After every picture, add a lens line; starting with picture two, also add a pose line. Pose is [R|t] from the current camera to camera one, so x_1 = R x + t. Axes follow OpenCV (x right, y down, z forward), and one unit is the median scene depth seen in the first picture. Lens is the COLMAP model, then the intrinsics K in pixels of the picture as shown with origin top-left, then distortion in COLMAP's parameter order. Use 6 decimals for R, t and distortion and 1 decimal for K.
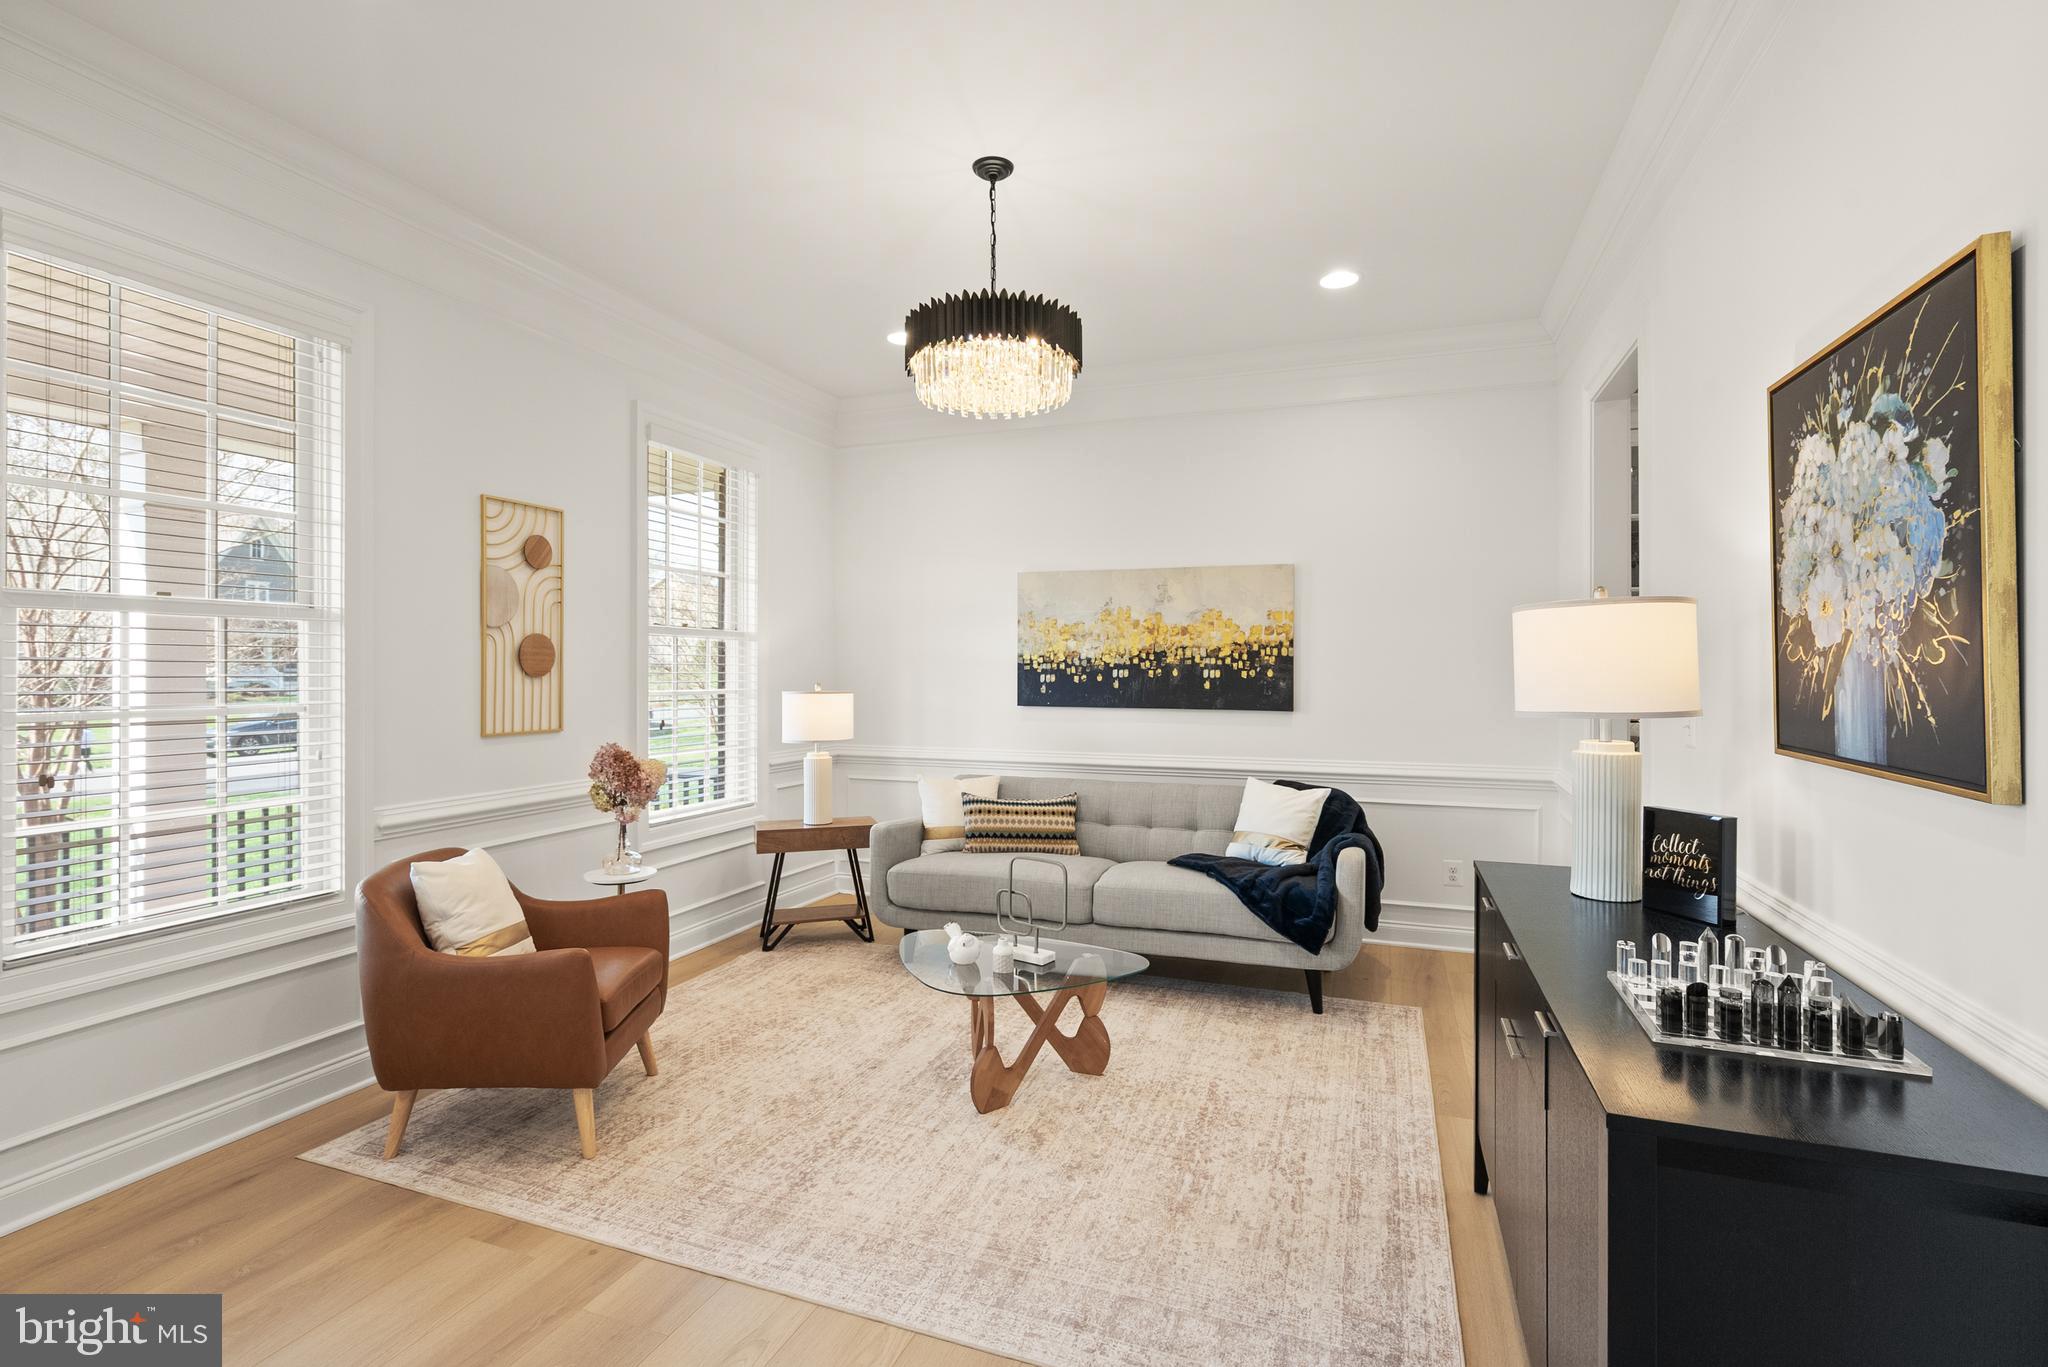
lens RADIAL K [[946.2, 0, 1005.0], [0, 946.2, 673.3], [0, 0, 1]] dist [-0.003256, 0.001230]
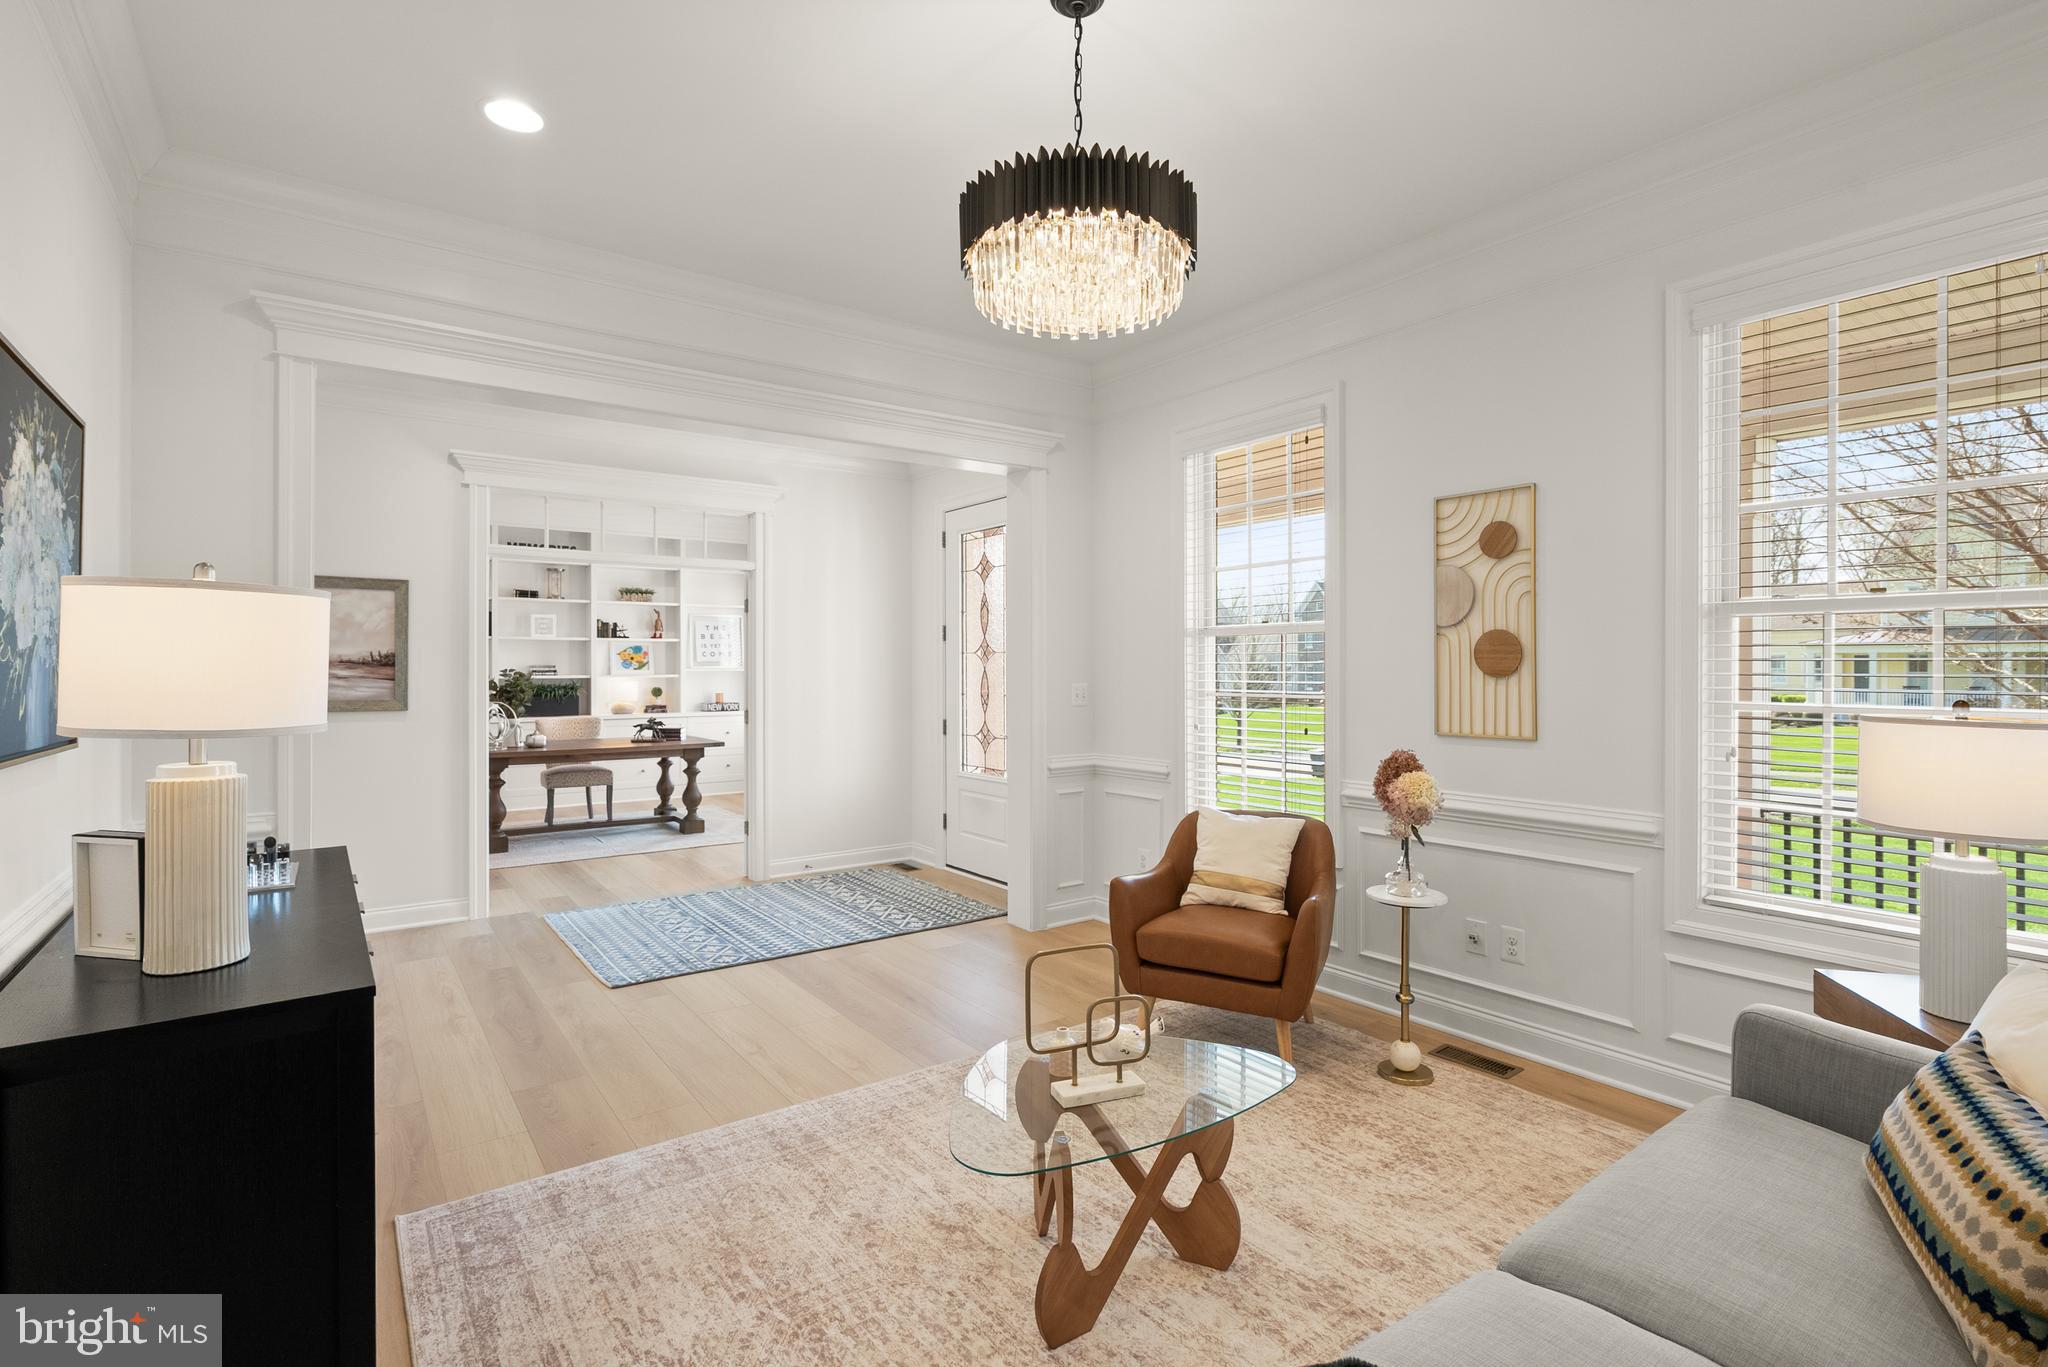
lens RADIAL K [[946.2, 0, 1036.5], [0, 946.2, 673.1], [0, 0, 1]] dist [-0.003256, 0.001230]
pose [[-0.521872, 0.004747, -0.853011, 0.613693], [-0.003139, 0.999967, 0.007485, -0.006544], [0.853018, 0.006584, -0.521840, 1.303939]]
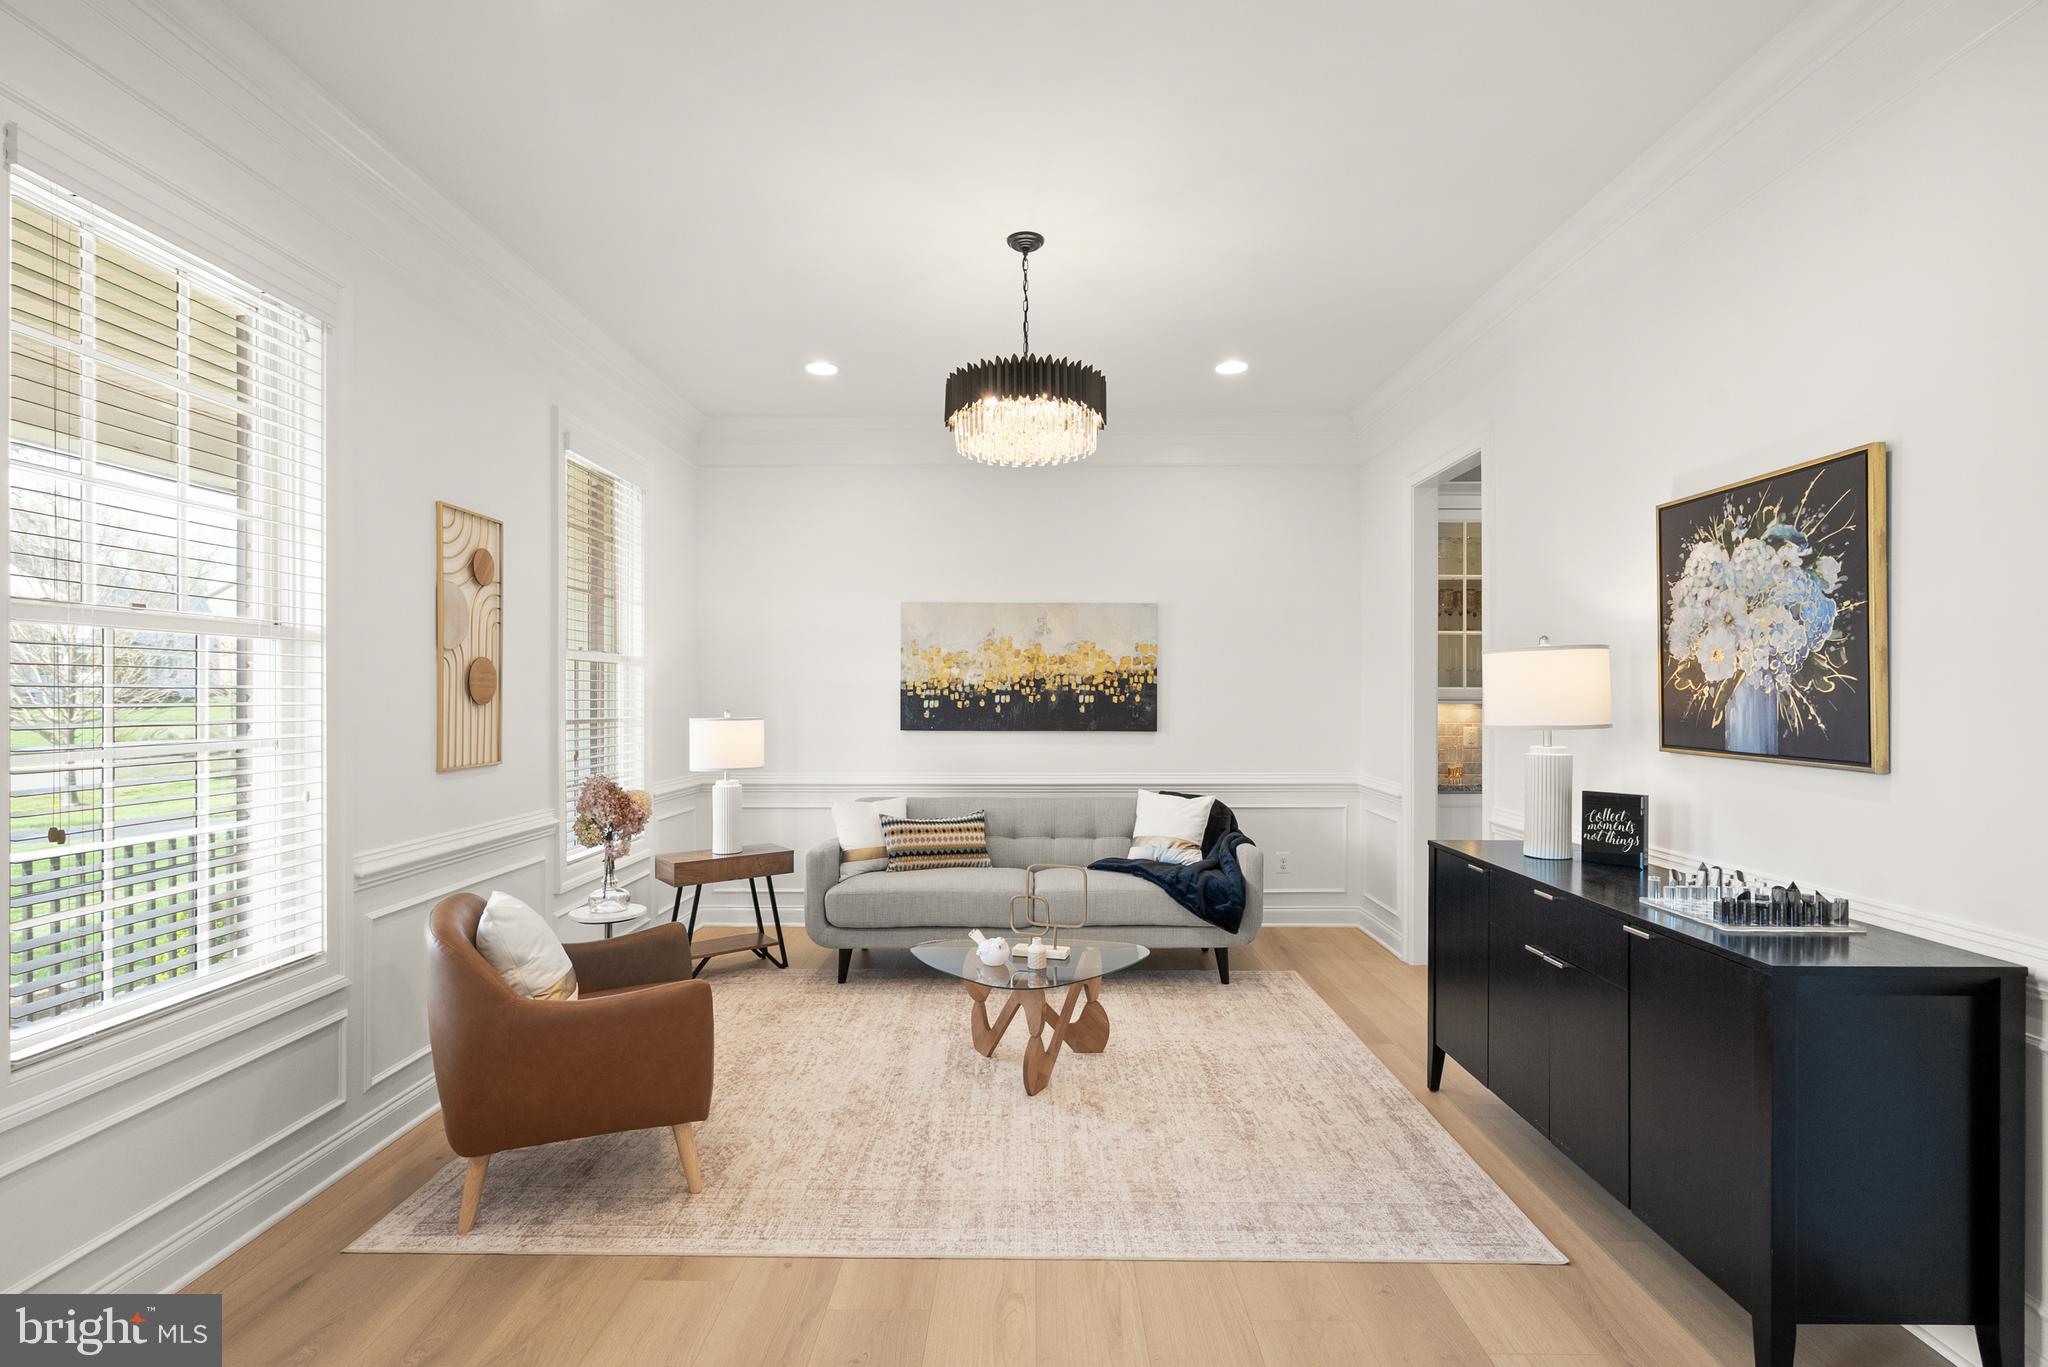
lens RADIAL K [[946.2, 0, 1007.8], [0, 946.2, 700.5], [0, 0, 1]] dist [-0.003256, 0.001230]
pose [[0.940524, -0.003479, 0.339711, -0.391031], [0.002802, 0.999993, 0.002481, -0.001168], [-0.339717, -0.001382, 0.940527, -0.031516]]
